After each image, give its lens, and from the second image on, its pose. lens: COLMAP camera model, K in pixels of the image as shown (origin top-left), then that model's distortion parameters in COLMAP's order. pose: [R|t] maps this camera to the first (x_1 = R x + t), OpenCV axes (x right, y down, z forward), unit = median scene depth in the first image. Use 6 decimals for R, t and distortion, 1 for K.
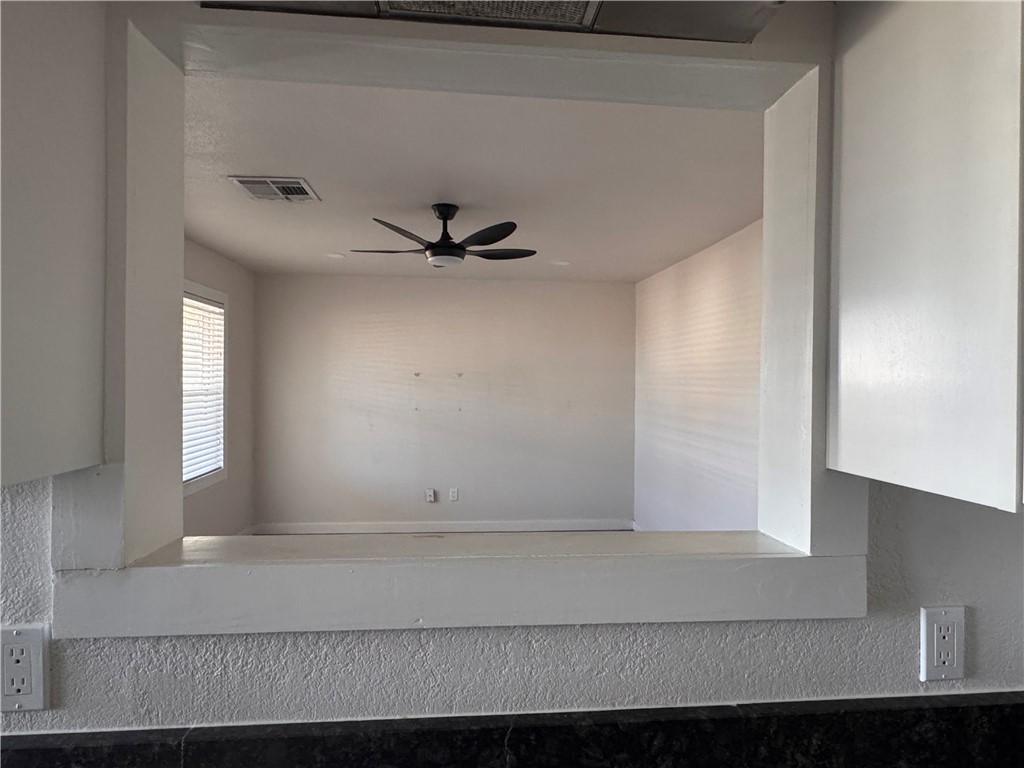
lens RADIAL K [[582.2, 0, 518.0], [0, 582.2, 382.8], [0, 0, 1]] dist [-0.006724, -0.000563]
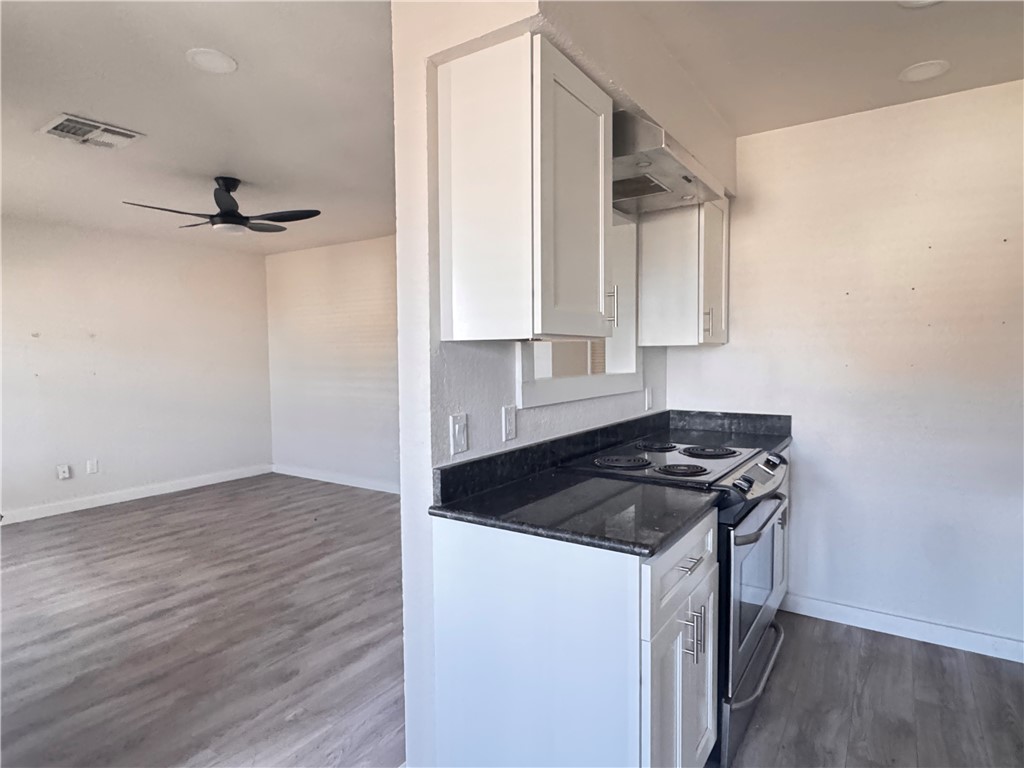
lens RADIAL K [[582.2, 0, 510.3], [0, 582.2, 384.5], [0, 0, 1]] dist [-0.006724, -0.000563]
pose [[0.635845, -0.057831, 0.769647, -0.469256], [0.022382, 0.998151, 0.056510, 0.030579], [-0.771493, -0.018705, 0.635963, -0.105808]]
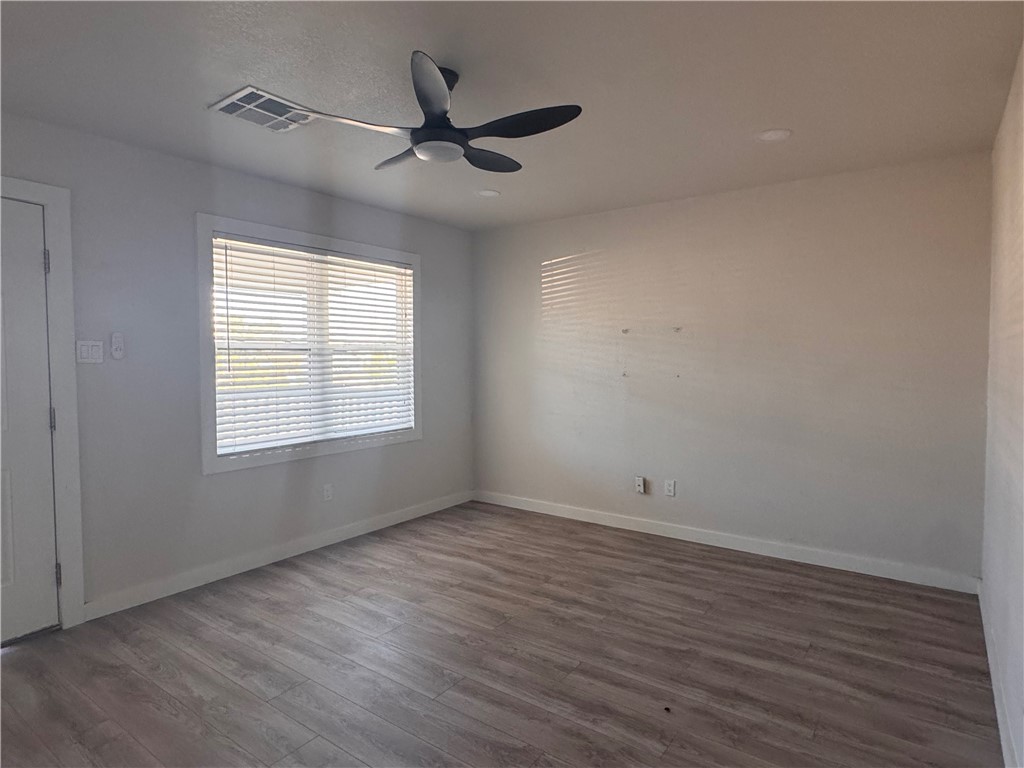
lens RADIAL K [[582.2, 0, 507.4], [0, 582.2, 377.7], [0, 0, 1]] dist [-0.006724, -0.000563]
pose [[0.741126, 0.013964, -0.671220, 0.290267], [0.004545, 0.999656, 0.025815, 0.033709], [0.671350, -0.022183, 0.740808, 0.362737]]
